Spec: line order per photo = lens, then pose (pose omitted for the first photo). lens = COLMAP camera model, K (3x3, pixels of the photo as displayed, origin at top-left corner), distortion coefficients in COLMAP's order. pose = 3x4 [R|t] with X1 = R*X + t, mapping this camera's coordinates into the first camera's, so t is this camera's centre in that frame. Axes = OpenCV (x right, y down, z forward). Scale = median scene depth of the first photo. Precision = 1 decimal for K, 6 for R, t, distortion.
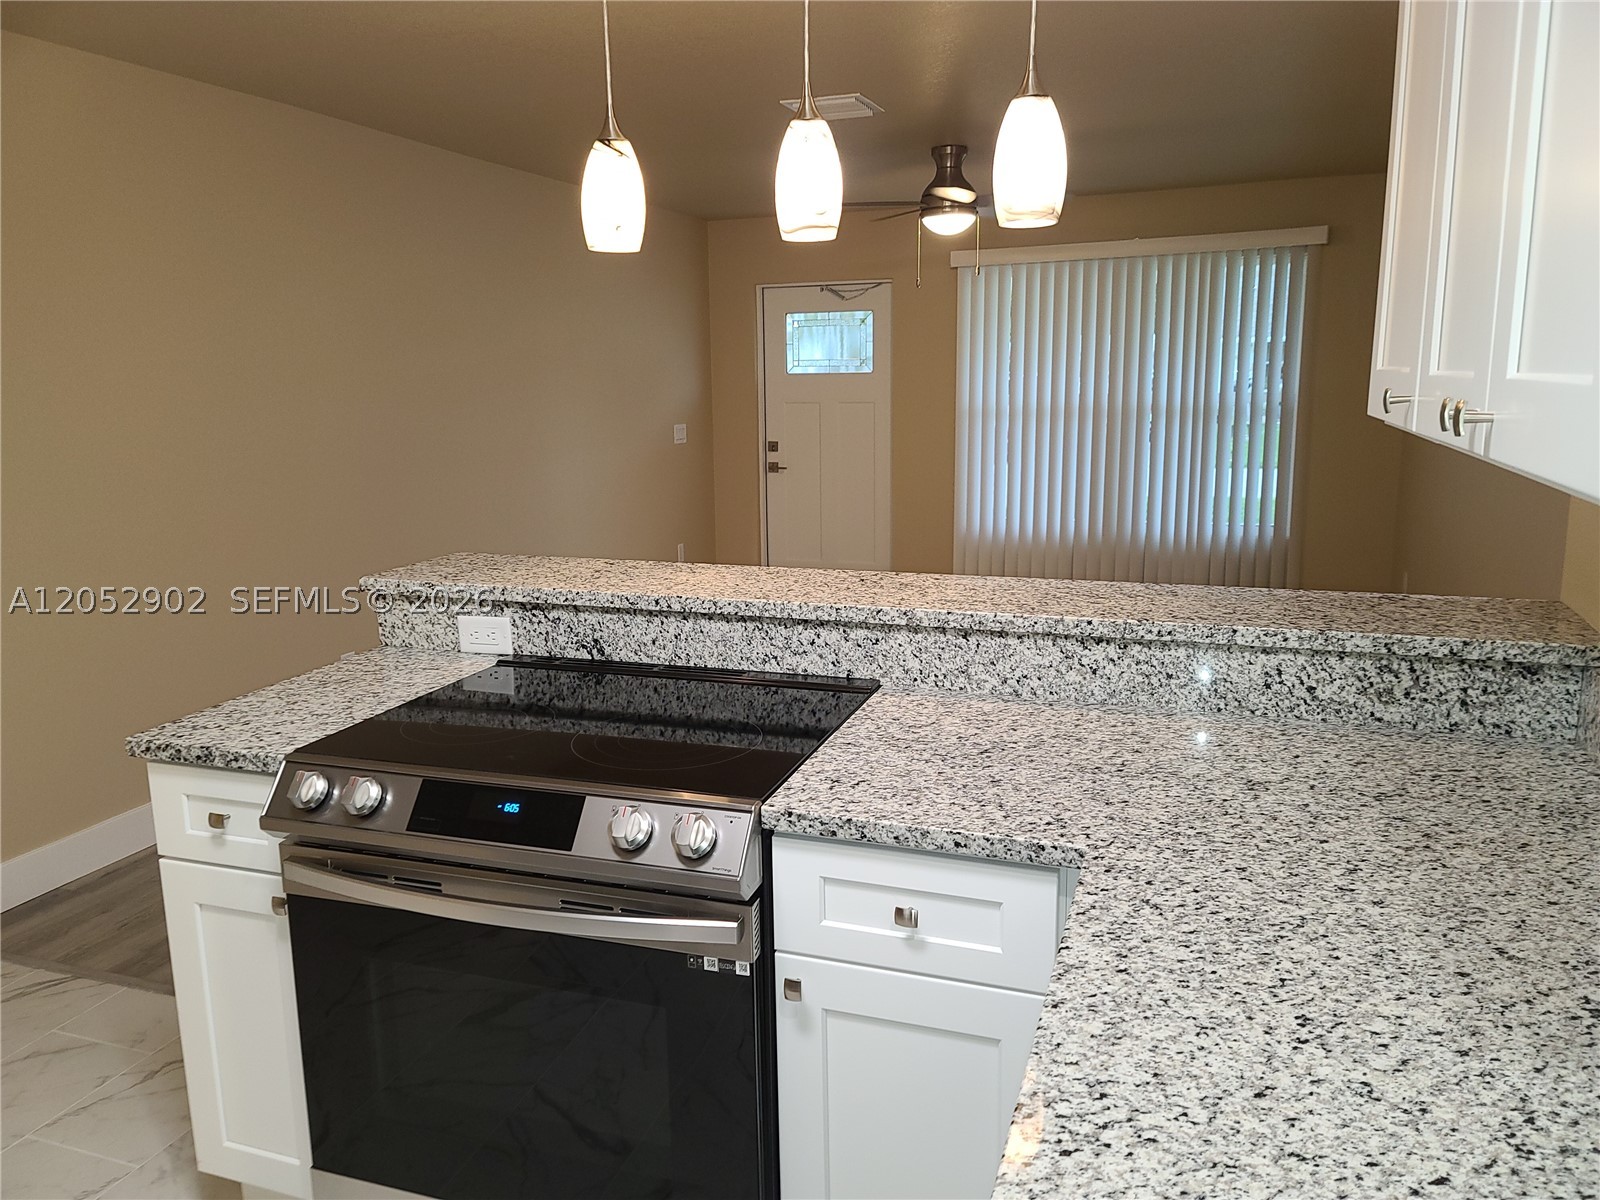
lens RADIAL K [[1179.1, 0, 795.2], [0, 1179.1, 595.6], [0, 0, 1]] dist [0.082799, -0.079767]
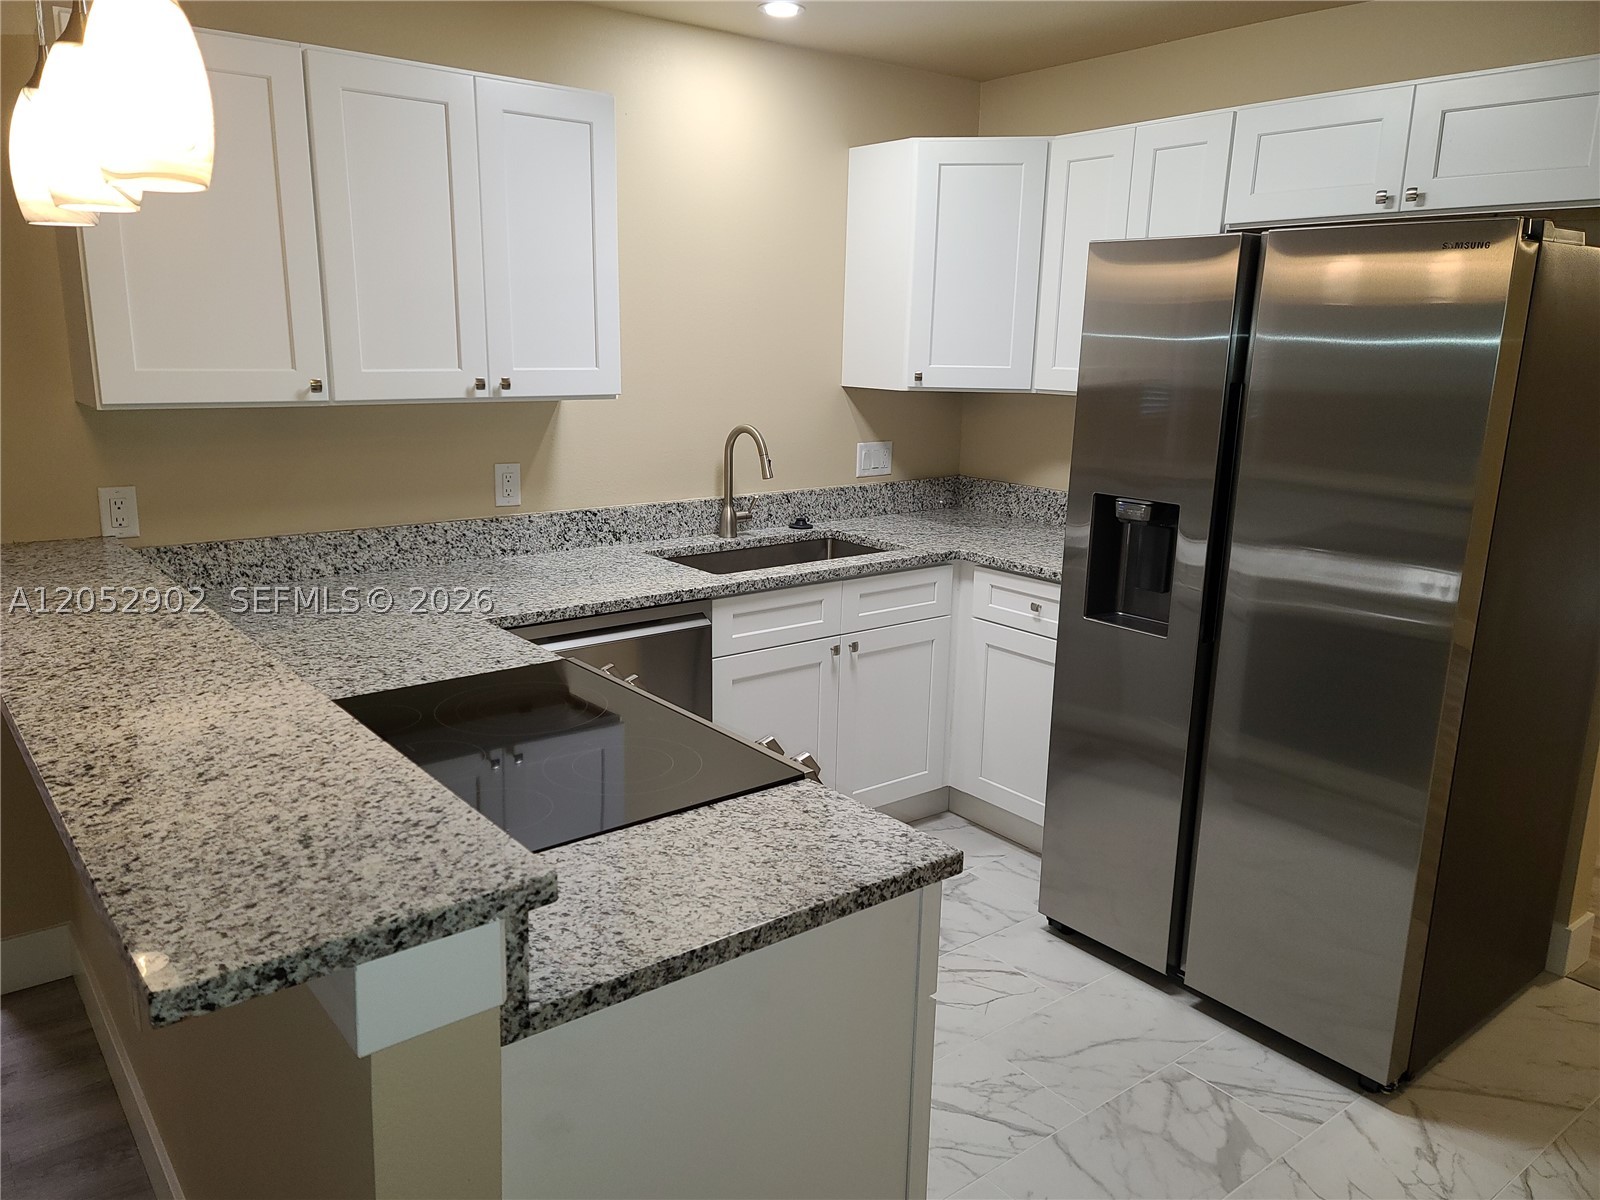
lens RADIAL K [[1179.1, 0, 791.9], [0, 1179.1, 595.4], [0, 0, 1]] dist [0.082799, -0.079767]
pose [[-0.849872, -0.112864, 0.514762, -0.758736], [0.098780, 0.925366, 0.365978, -0.309899], [-0.517649, 0.361882, -0.775294, 1.442935]]
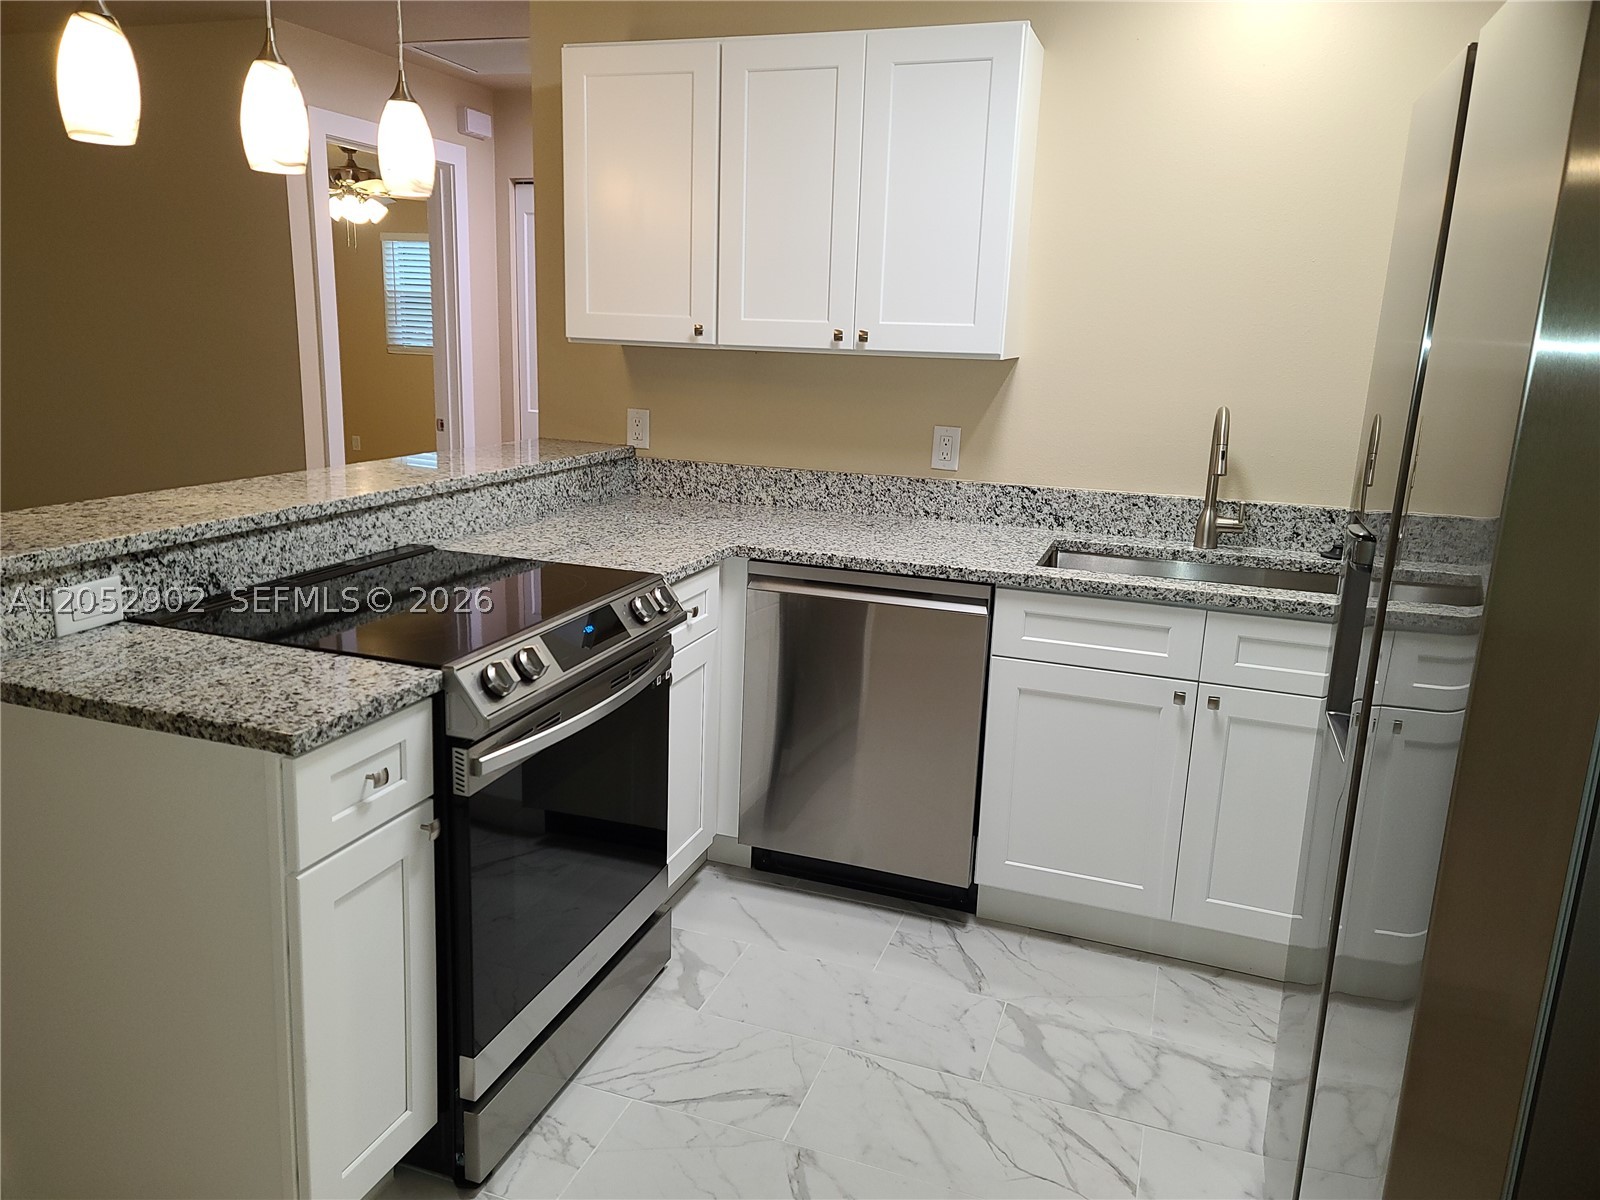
lens RADIAL K [[1179.1, 0, 770.8], [0, 1179.1, 590.9], [0, 0, 1]] dist [0.082799, -0.079767]
pose [[-0.001214, -0.202450, 0.979292, -1.171490], [0.157656, 0.967007, 0.200106, -0.073599], [-0.987493, 0.154634, 0.030743, 0.574996]]
